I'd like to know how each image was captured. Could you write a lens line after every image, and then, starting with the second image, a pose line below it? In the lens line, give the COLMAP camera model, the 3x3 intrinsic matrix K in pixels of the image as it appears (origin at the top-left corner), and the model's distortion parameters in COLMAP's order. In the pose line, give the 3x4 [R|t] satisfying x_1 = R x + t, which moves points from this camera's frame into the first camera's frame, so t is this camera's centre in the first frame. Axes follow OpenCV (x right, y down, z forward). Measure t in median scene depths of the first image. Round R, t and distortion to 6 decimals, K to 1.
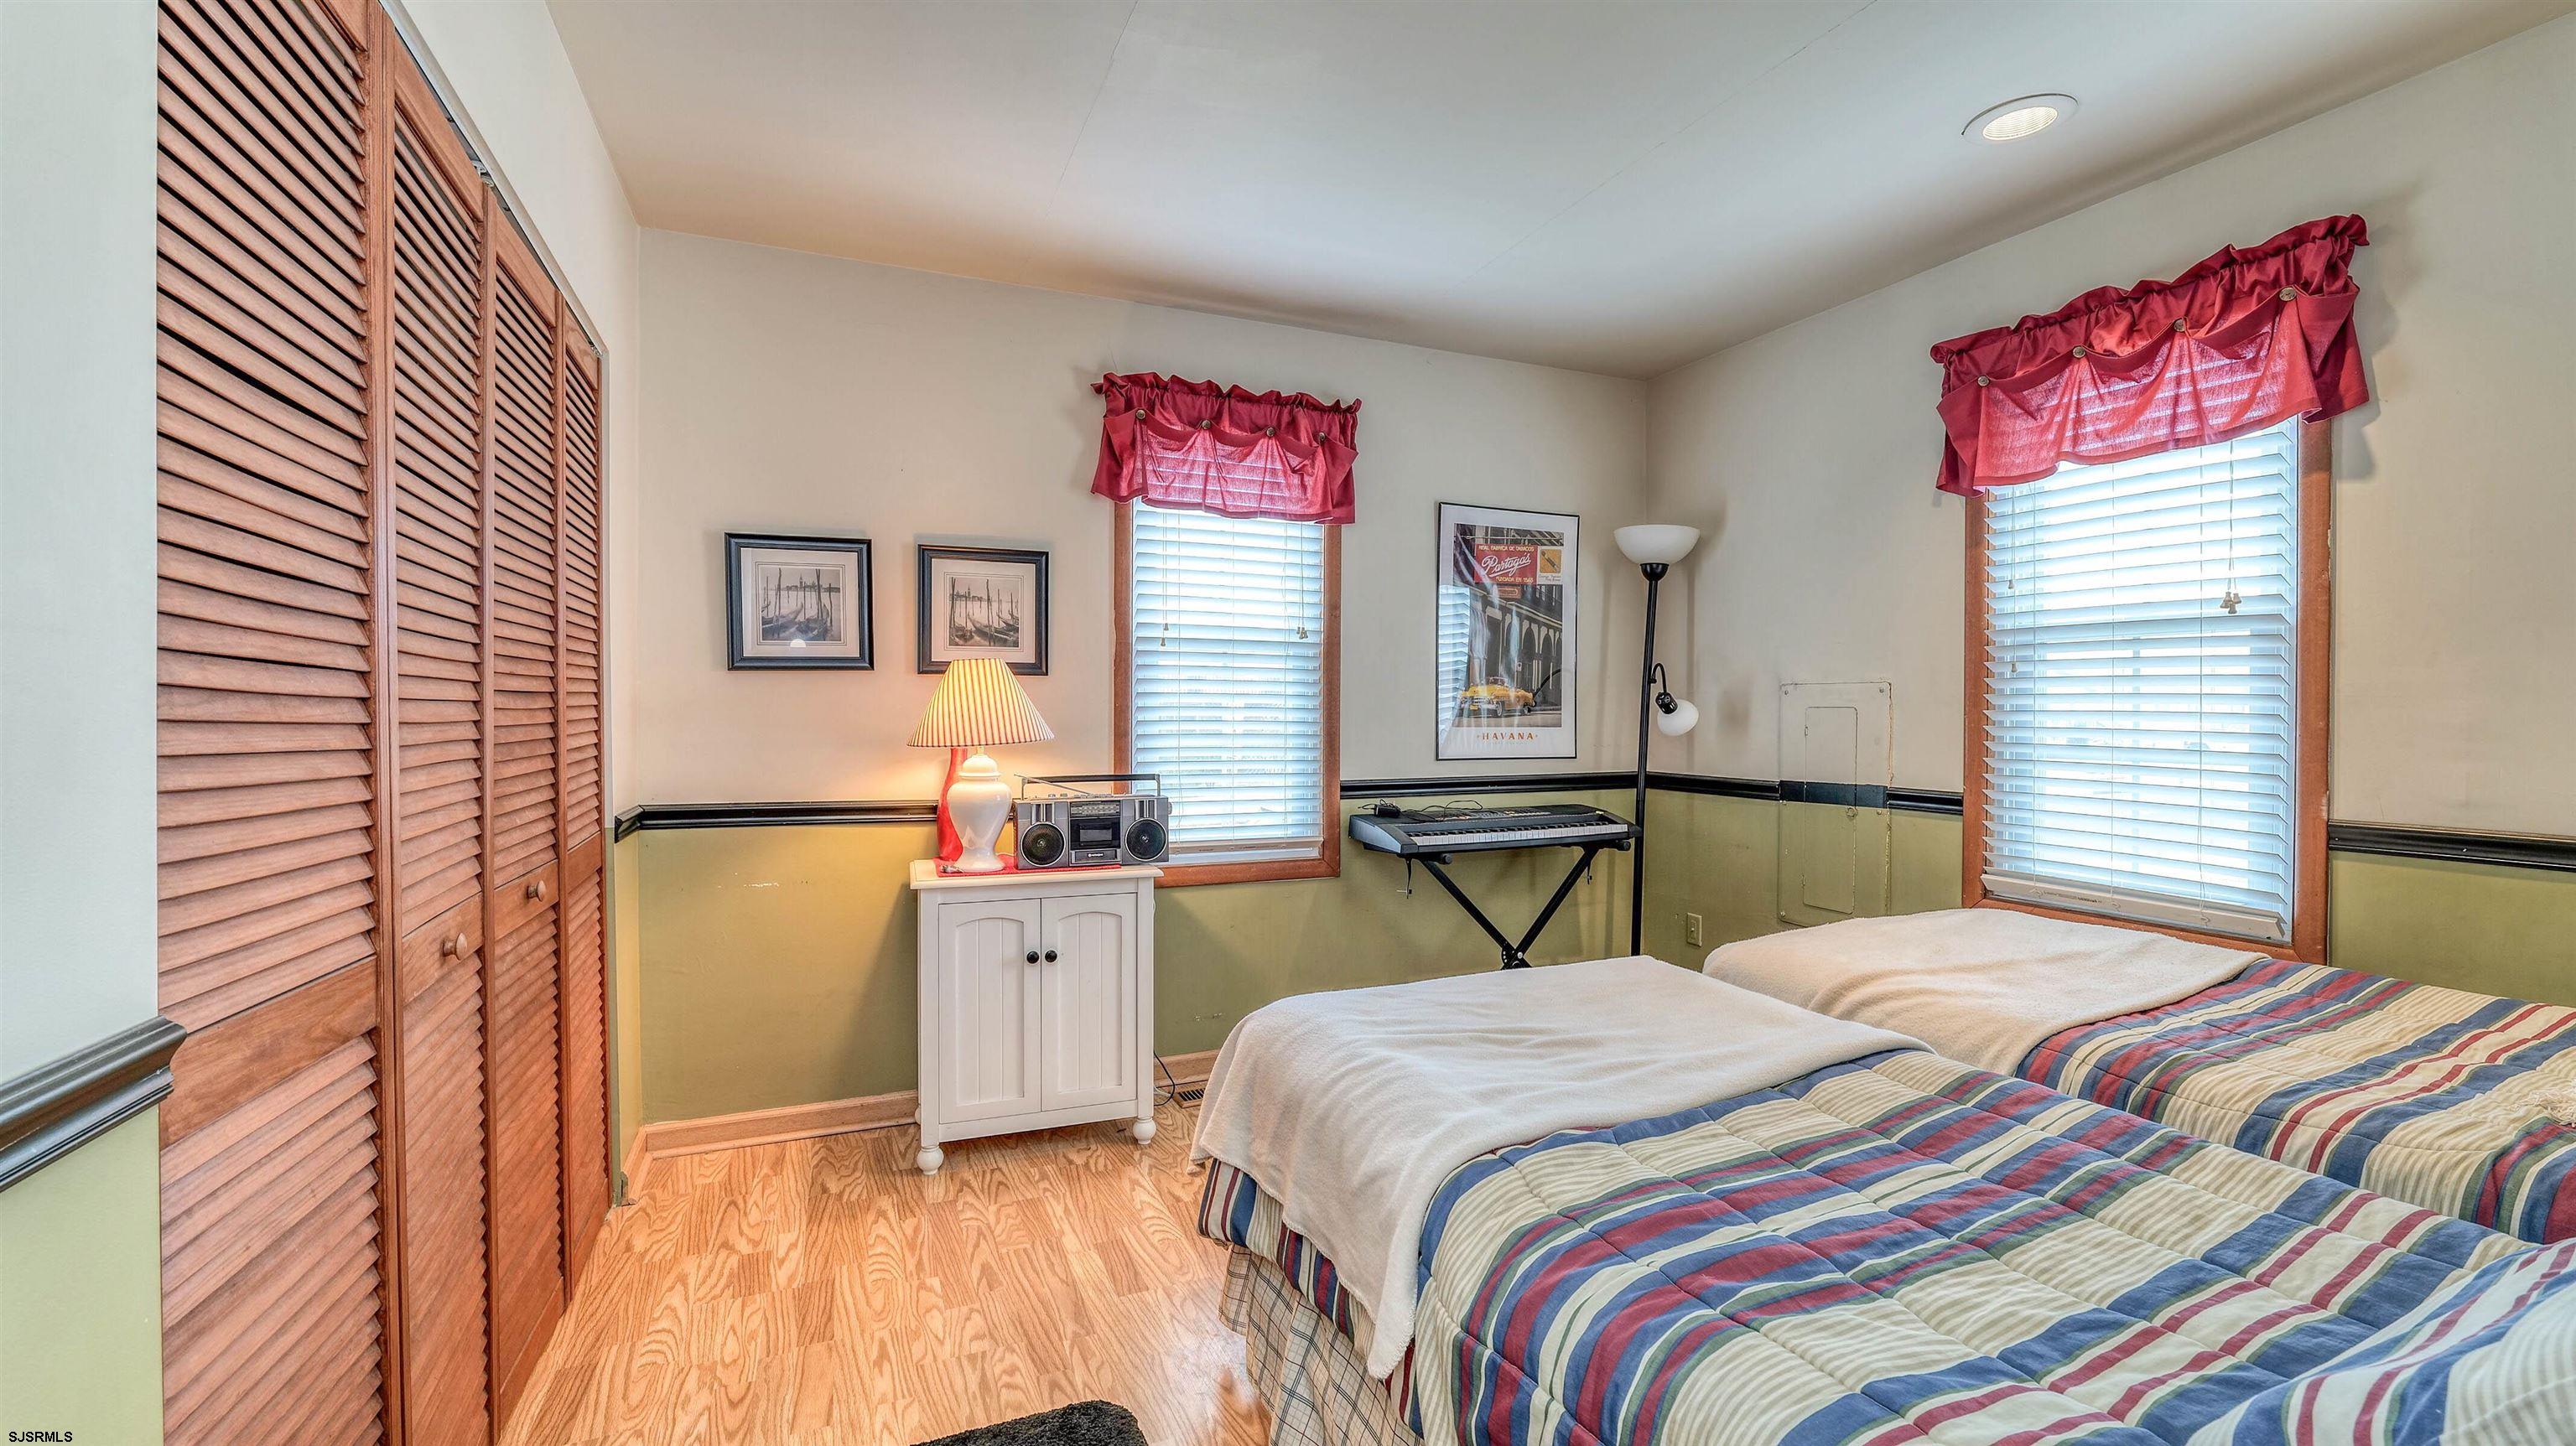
lens RADIAL K [[1049.4, 0, 1297.1], [0, 1049.4, 726.9], [0, 0, 1]] dist [-0.014240, 0.000811]
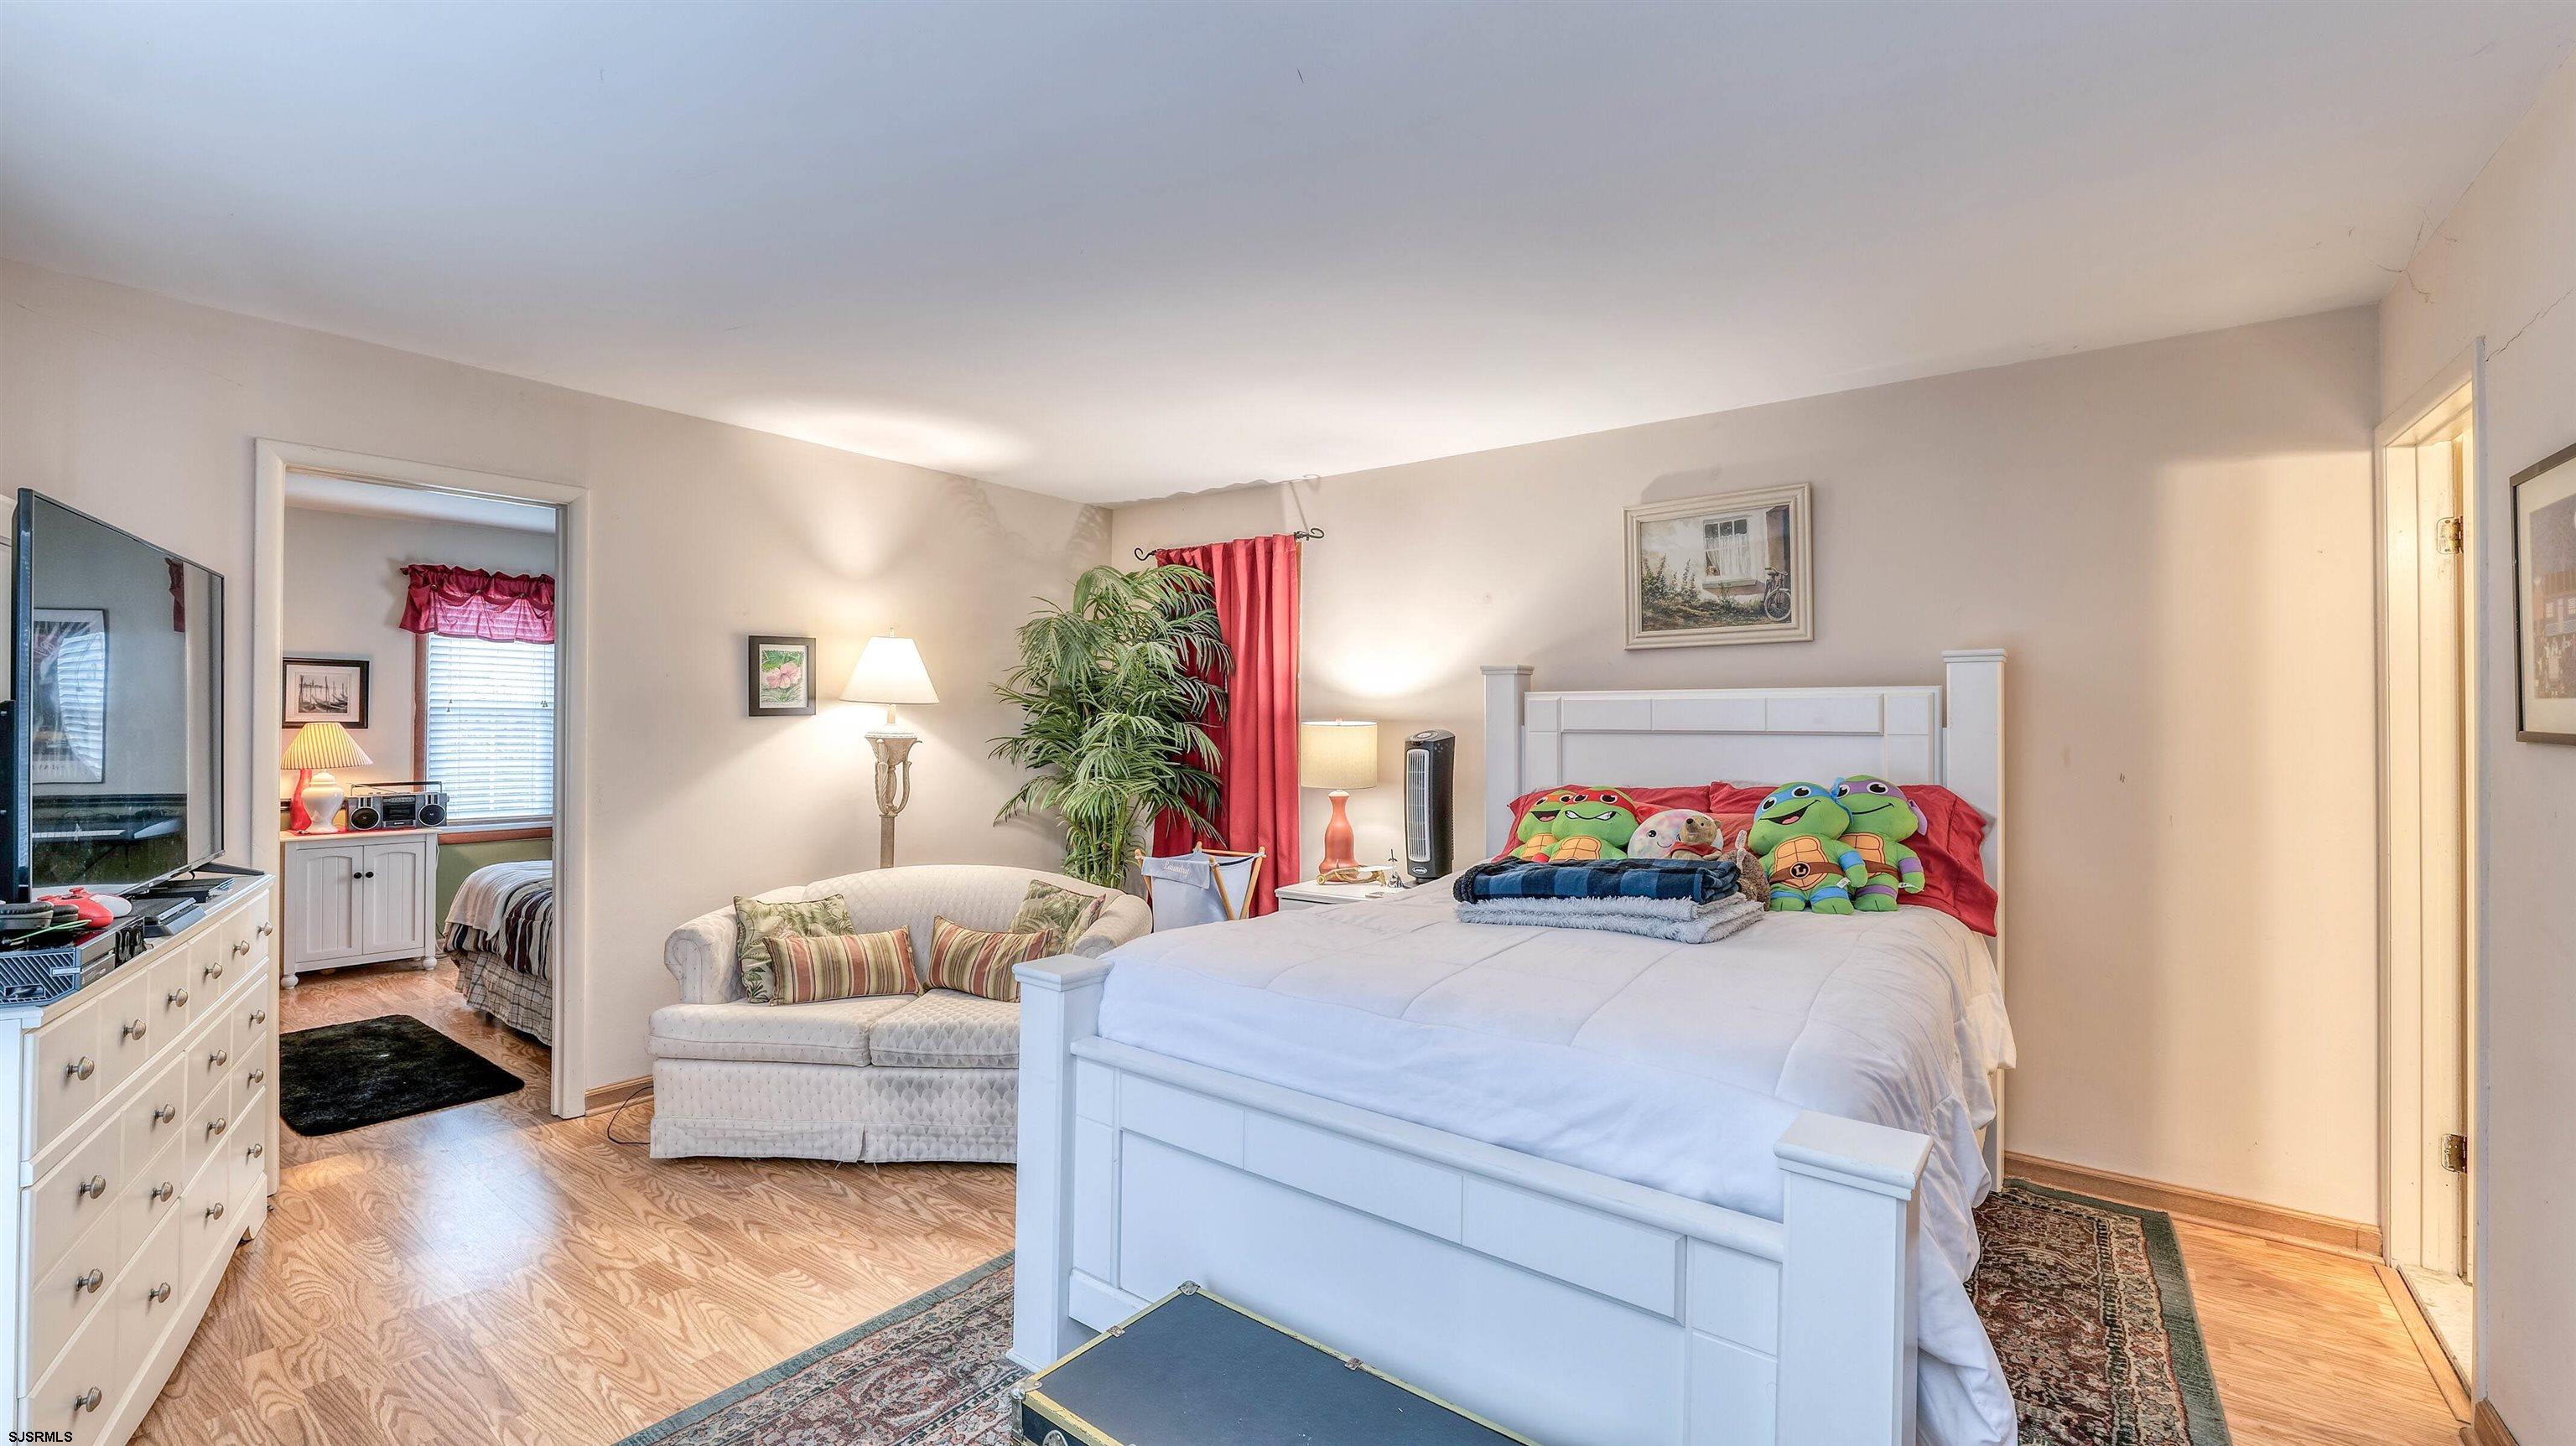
lens RADIAL K [[1049.4, 0, 1292.1], [0, 1049.4, 727.1], [0, 0, 1]] dist [-0.014240, 0.000811]
pose [[0.871369, 0.011455, 0.490495, 0.282697], [-0.013524, 0.999908, 0.000673, -0.075449], [-0.490442, -0.007220, 0.871444, -1.387777]]
